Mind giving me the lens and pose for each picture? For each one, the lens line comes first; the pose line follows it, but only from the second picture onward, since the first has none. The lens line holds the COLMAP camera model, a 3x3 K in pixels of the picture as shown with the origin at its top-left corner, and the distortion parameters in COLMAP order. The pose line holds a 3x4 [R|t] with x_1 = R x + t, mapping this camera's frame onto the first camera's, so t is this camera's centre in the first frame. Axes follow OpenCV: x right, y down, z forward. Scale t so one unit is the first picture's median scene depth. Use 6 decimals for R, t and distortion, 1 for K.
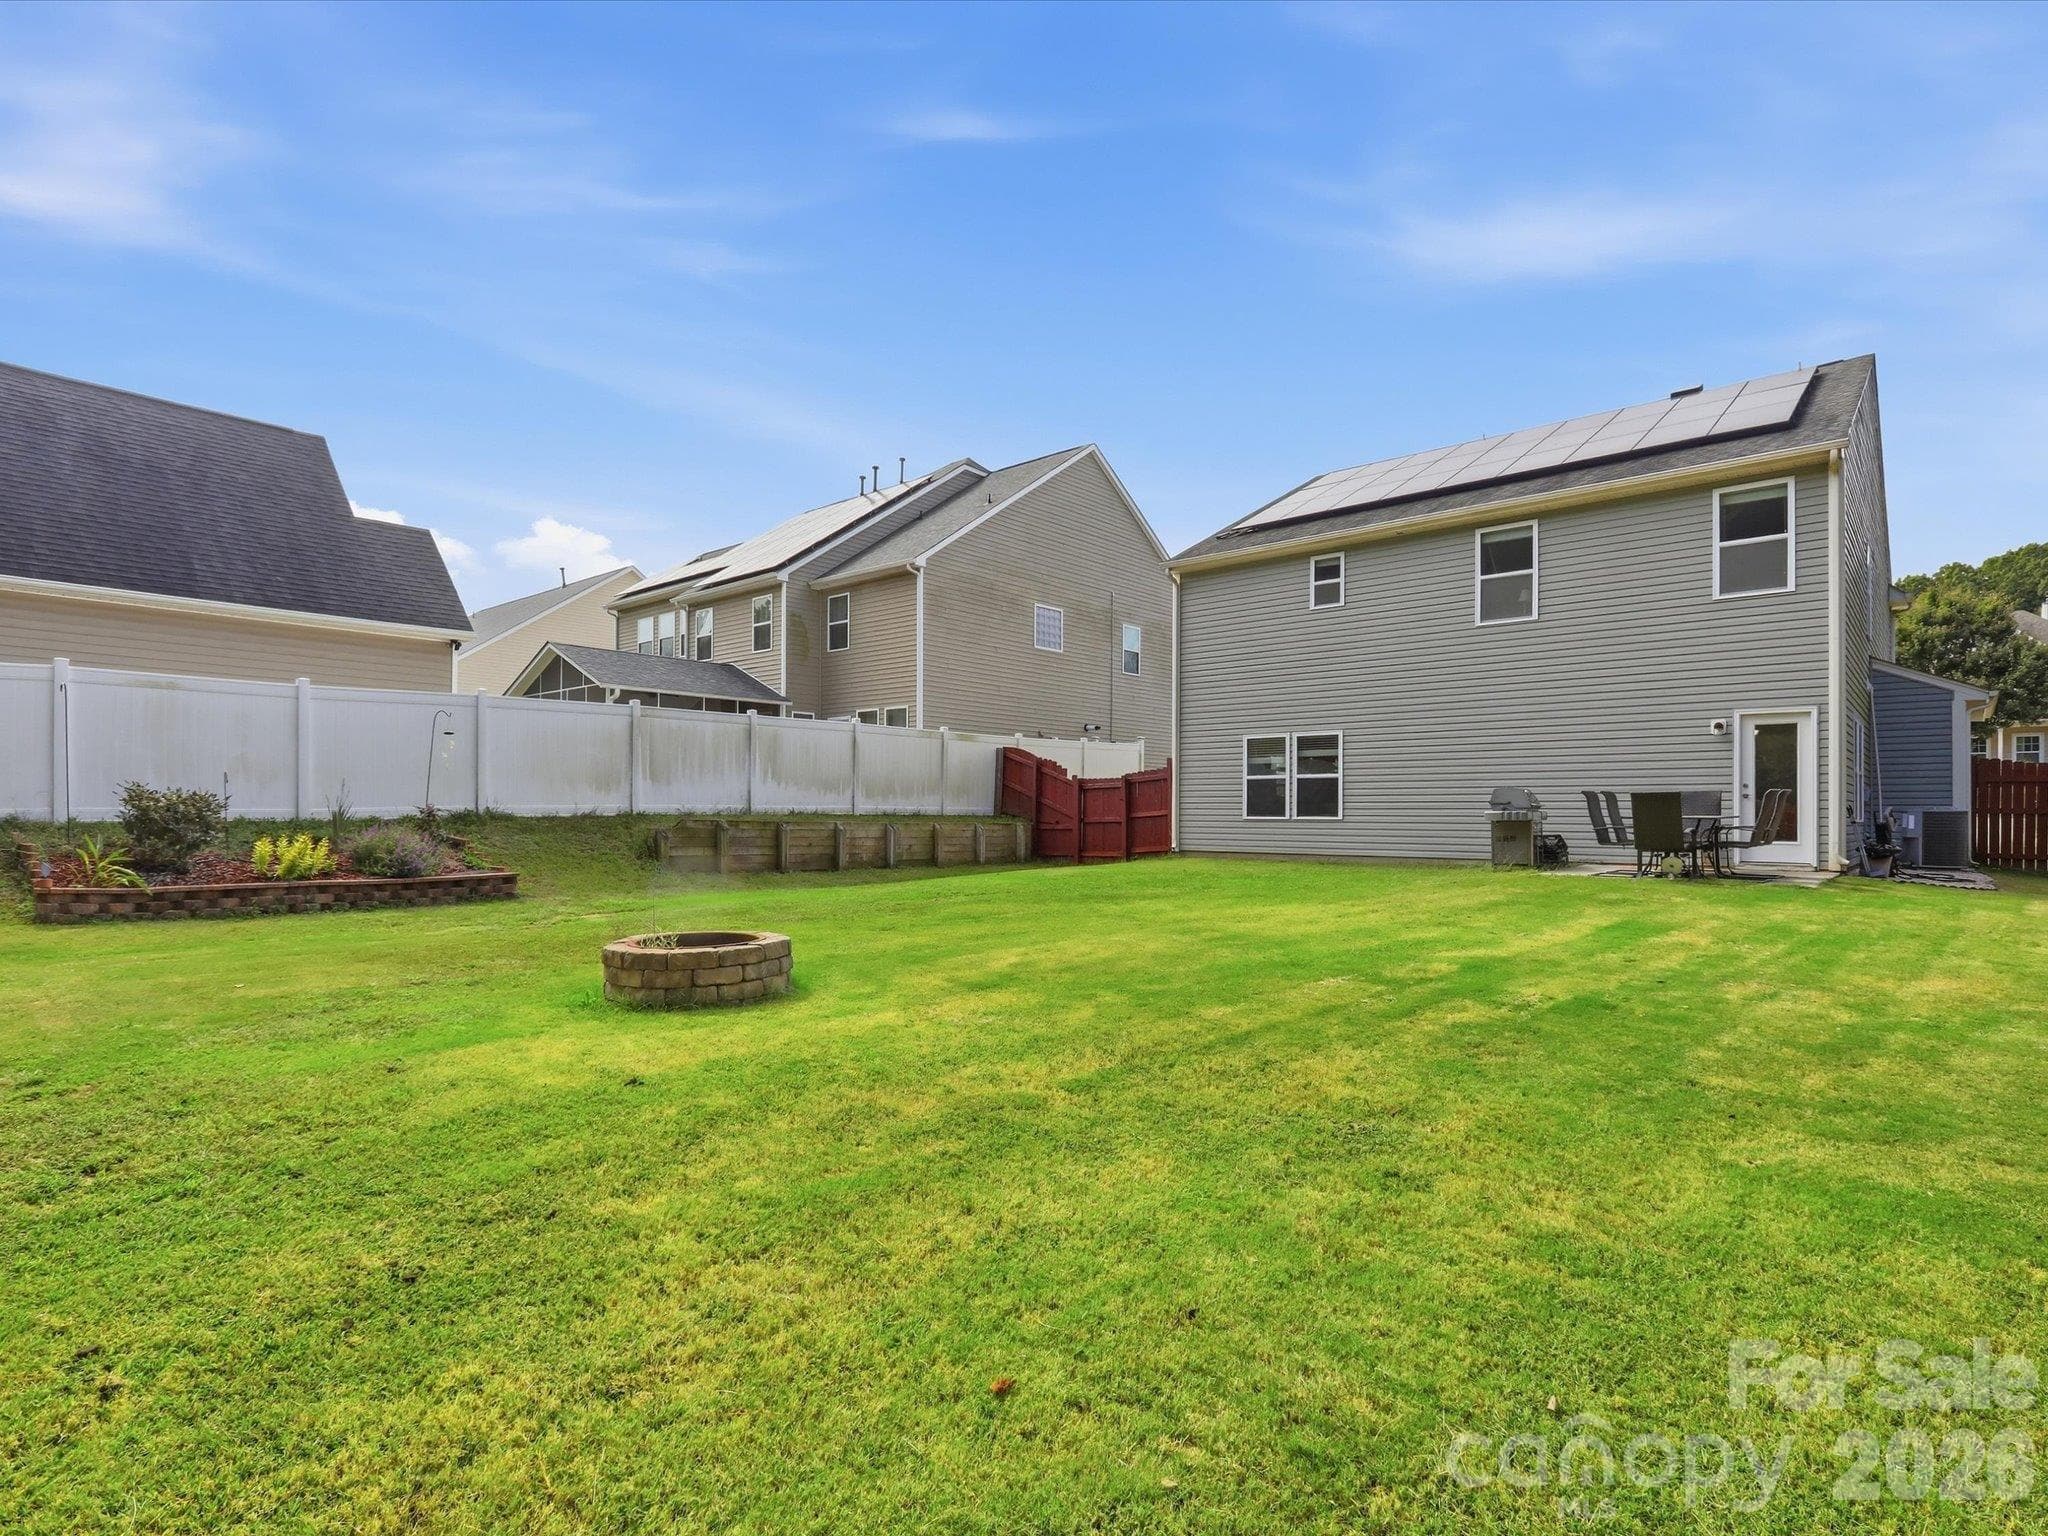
lens RADIAL K [[1047.5, 0, 1032.5], [0, 1047.5, 767.1], [0, 0, 1]] dist [-0.008483, 0.000488]
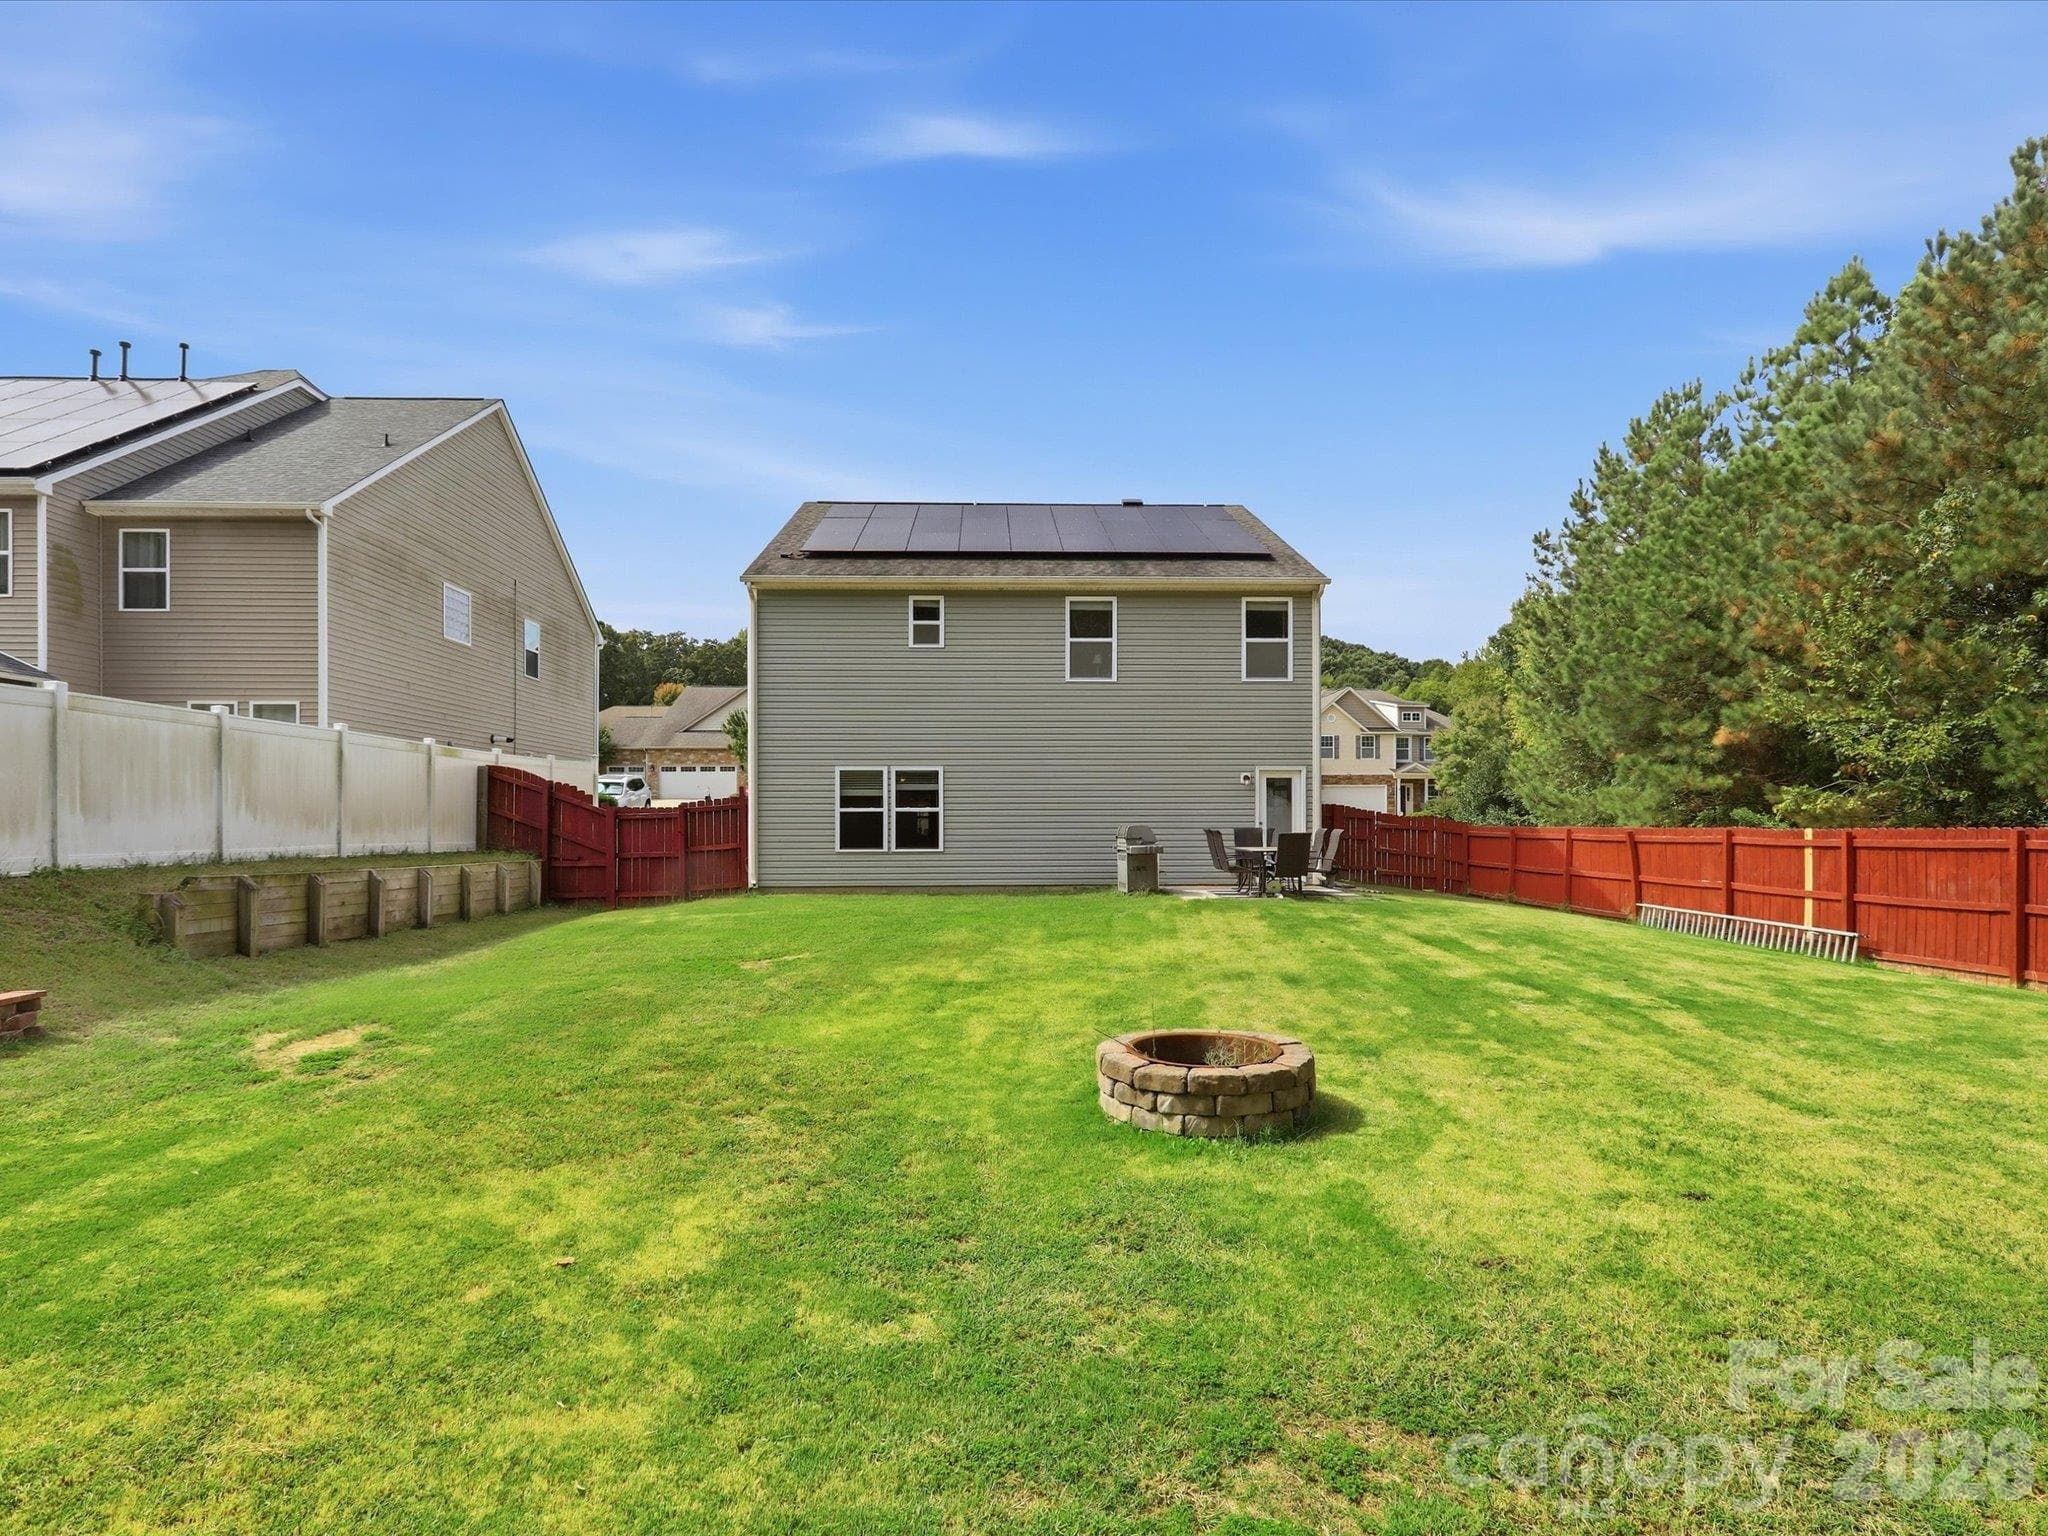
lens RADIAL K [[1067.3, 0, 1024.0], [0, 1067.3, 768.0], [0, 0, 1]] dist [0.001592, 0.000136]
pose [[0.737399, 0.030588, 0.674765, -0.355081], [-0.024319, 0.999529, -0.018734, -0.015052], [-0.675020, -0.002595, 0.737795, 0.150896]]
